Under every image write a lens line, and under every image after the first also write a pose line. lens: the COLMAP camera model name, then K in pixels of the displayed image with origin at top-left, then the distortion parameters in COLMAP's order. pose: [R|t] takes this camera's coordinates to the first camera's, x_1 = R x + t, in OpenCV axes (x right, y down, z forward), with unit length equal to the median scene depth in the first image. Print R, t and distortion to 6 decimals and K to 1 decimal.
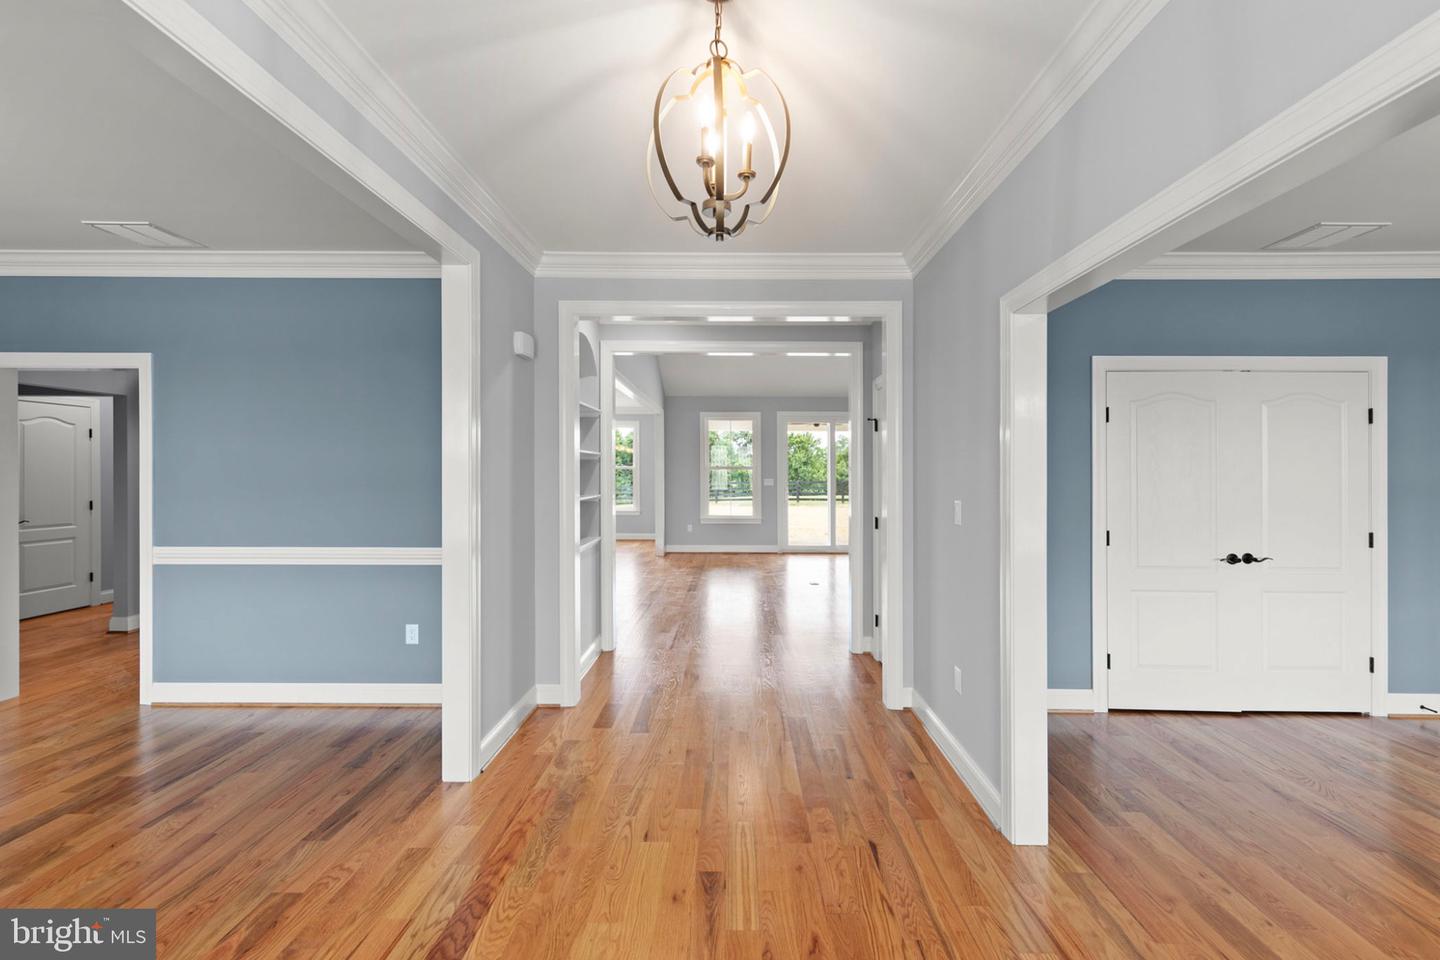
lens RADIAL K [[621.4, 0, 716.0], [0, 621.4, 469.7], [0, 0, 1]] dist [-0.000676, -0.001152]
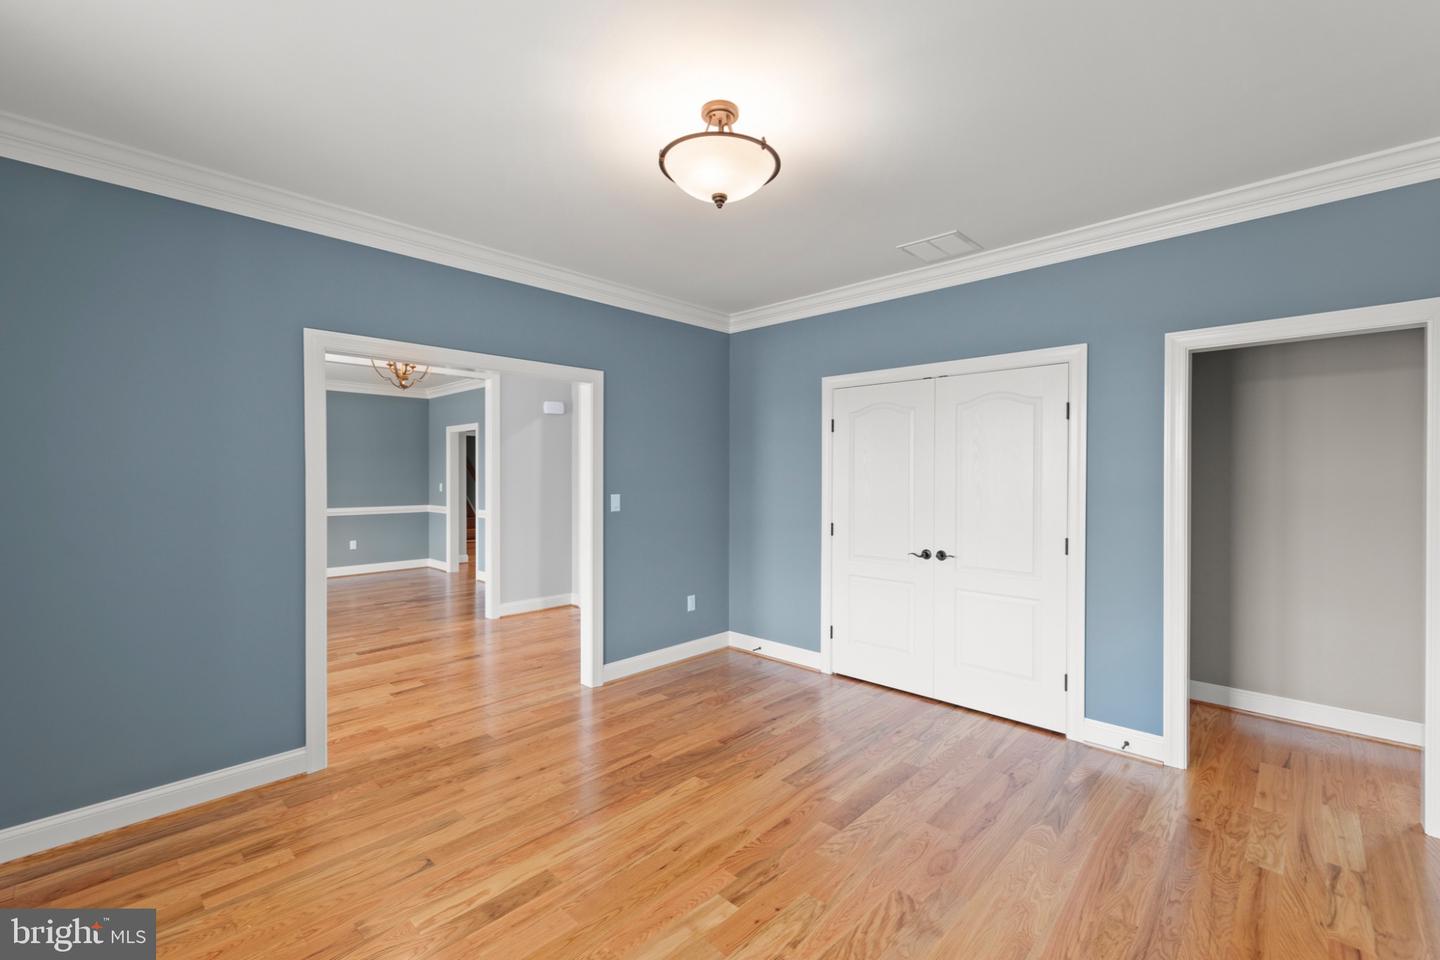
lens RADIAL K [[609.1, 0, 721.4], [0, 609.1, 472.9], [0, 0, 1]] dist [0.007583, 0.000134]
pose [[0.738923, -0.005589, -0.673767, 1.288759], [0.002986, 0.999983, -0.005020, 0.008186], [0.673783, 0.001697, 0.738927, -0.011296]]
